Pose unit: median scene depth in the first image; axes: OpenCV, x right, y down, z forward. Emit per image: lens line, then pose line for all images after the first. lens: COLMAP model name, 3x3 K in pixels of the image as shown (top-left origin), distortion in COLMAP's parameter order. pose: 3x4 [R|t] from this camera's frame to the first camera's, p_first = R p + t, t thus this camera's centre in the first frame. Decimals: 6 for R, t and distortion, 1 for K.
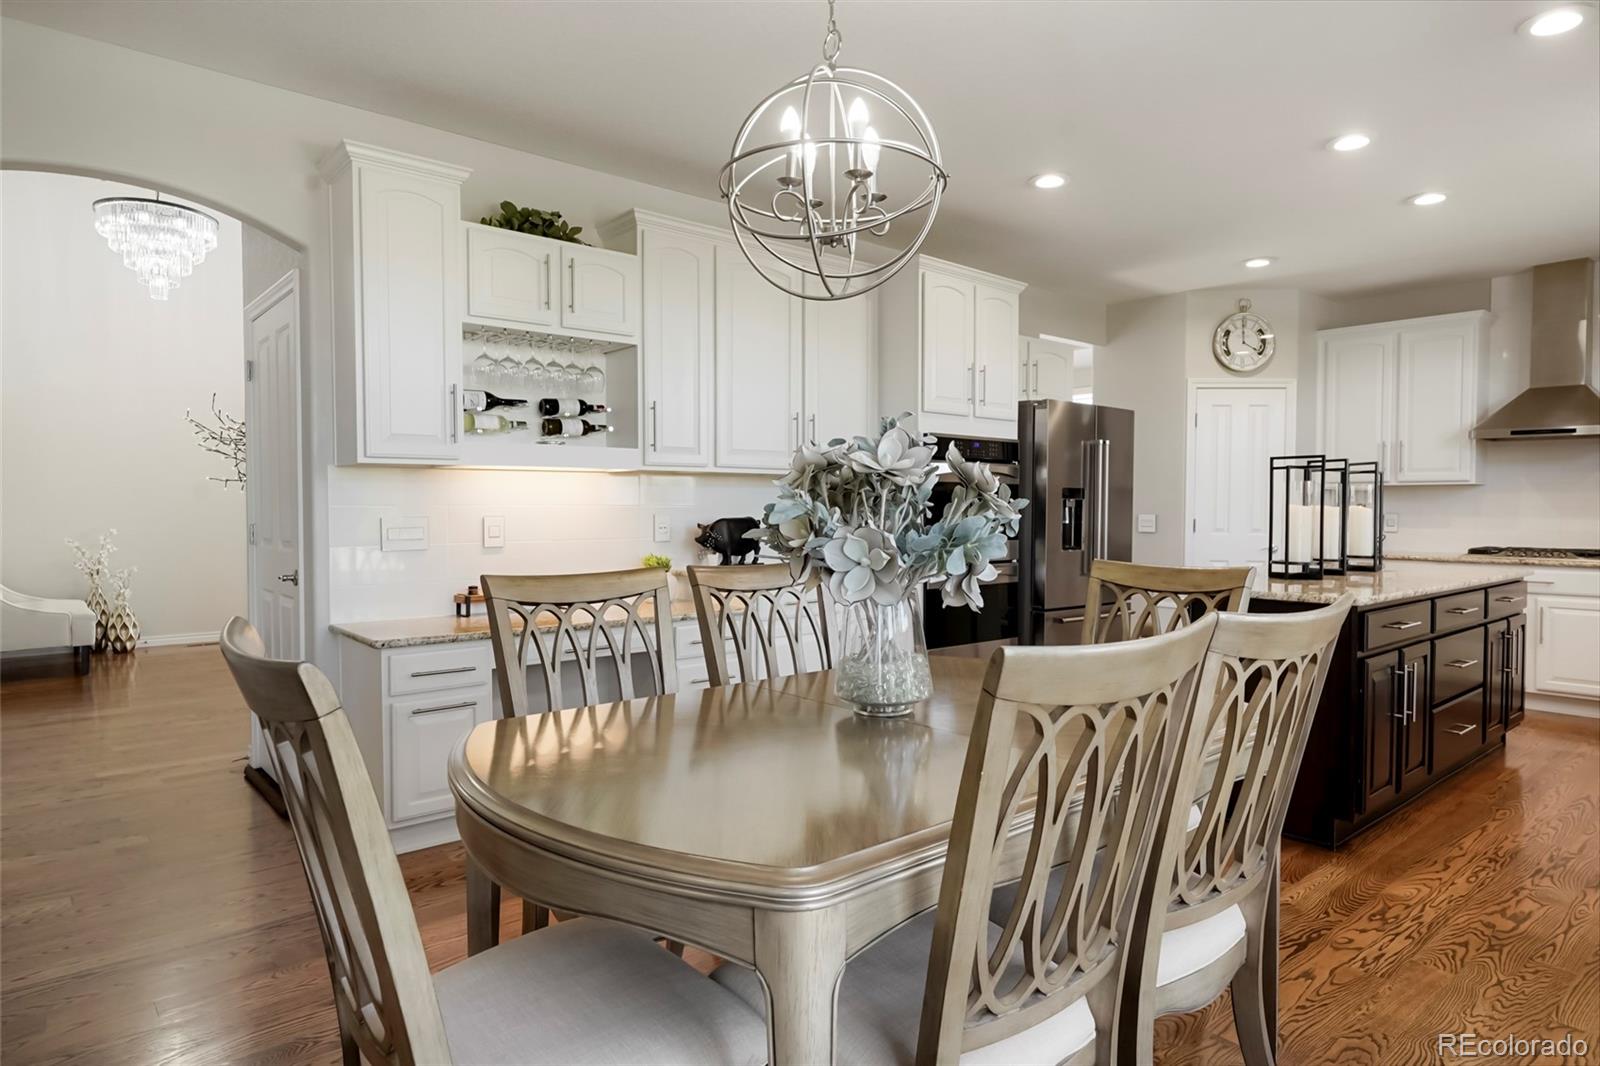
lens RADIAL K [[921.6, 0, 801.7], [0, 921.6, 524.9], [0, 0, 1]] dist [0.005352, -0.000017]
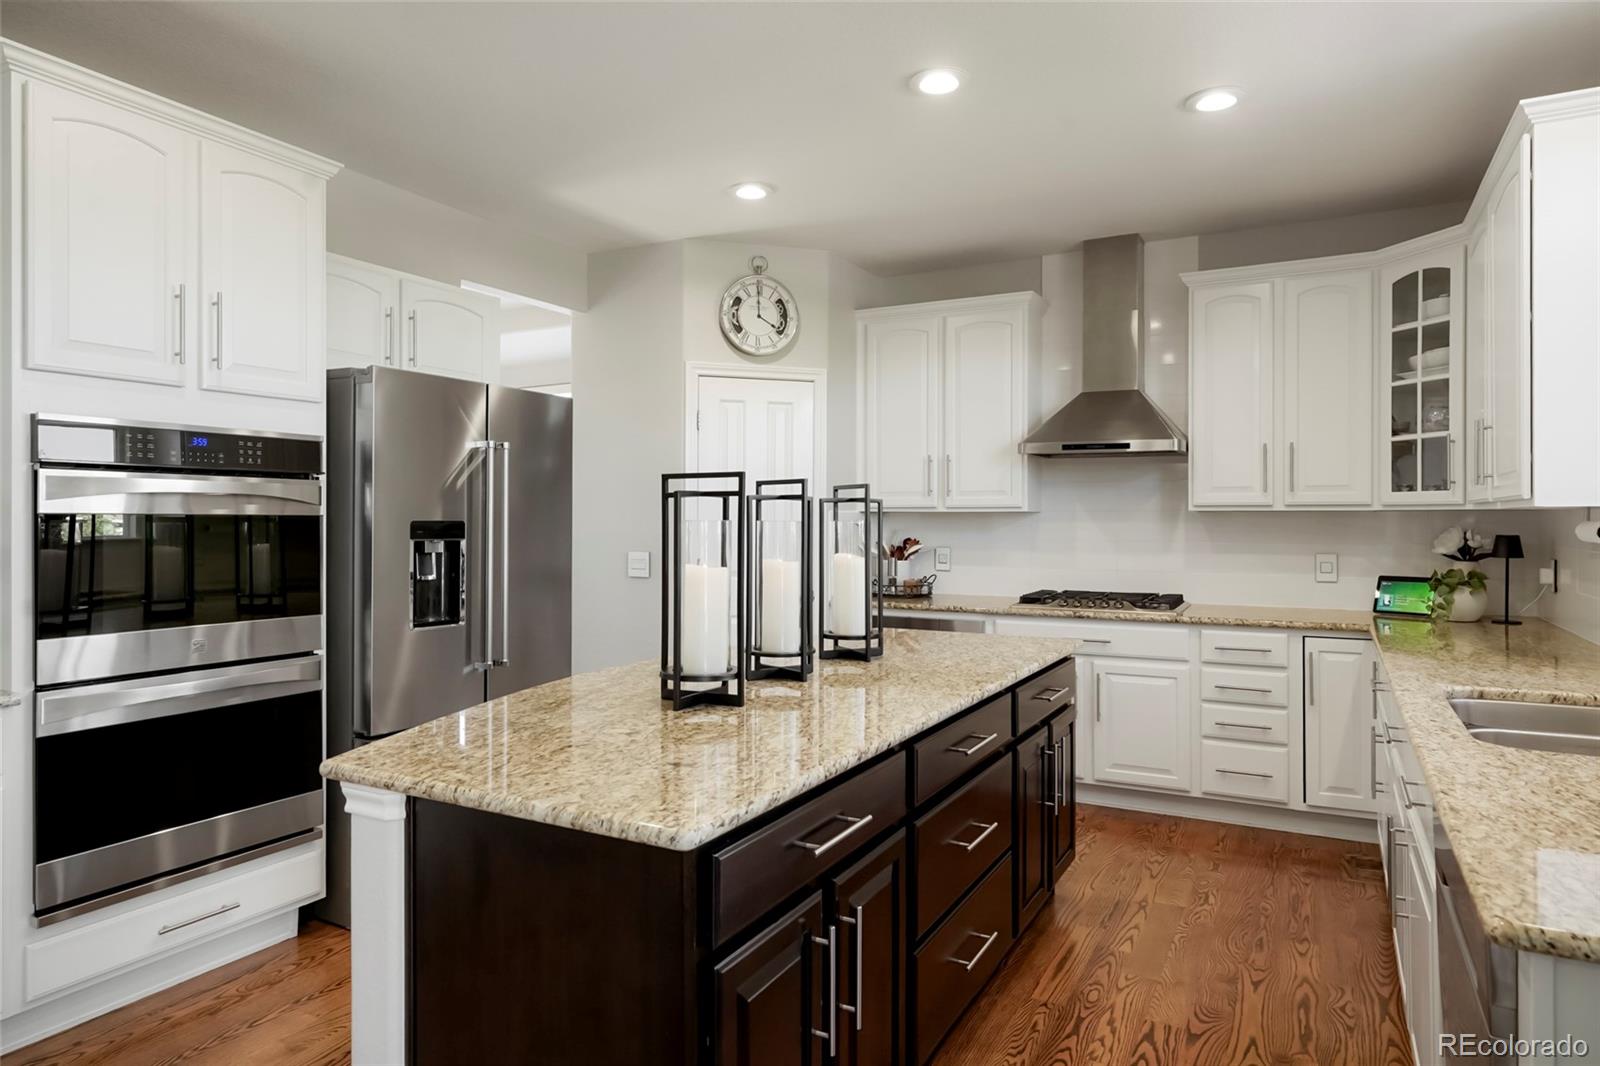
lens RADIAL K [[975.1, 0, 801.6], [0, 975.1, 530.4], [0, 0, 1]] dist [-0.005087, -0.002060]
pose [[0.933486, -0.008360, 0.358515, 0.255821], [0.014439, 0.999794, -0.014283, -0.019370], [-0.358322, 0.018510, 0.933415, 0.300847]]
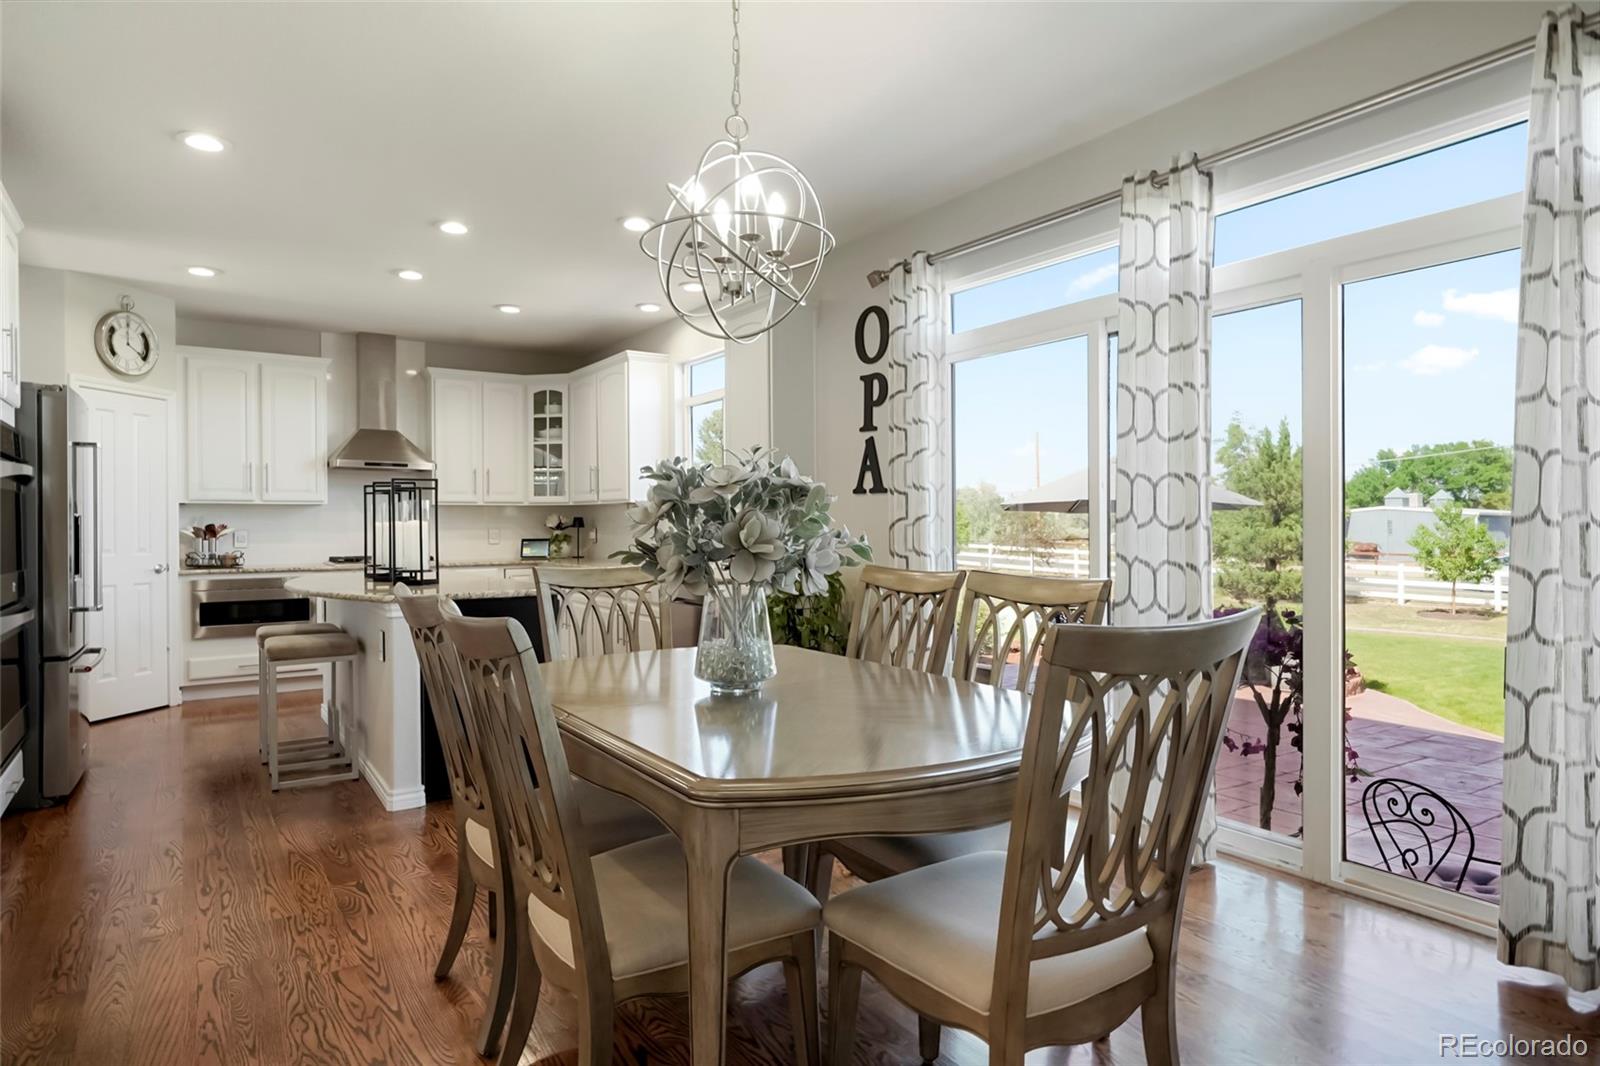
lens RADIAL K [[921.6, 0, 809.2], [0, 921.6, 533.6], [0, 0, 1]] dist [0.005352, -0.000017]
pose [[0.108063, -0.013810, 0.994048, -0.394710], [0.035240, 0.999328, 0.010052, 0.004592], [-0.993519, 0.033944, 0.108477, 0.259273]]
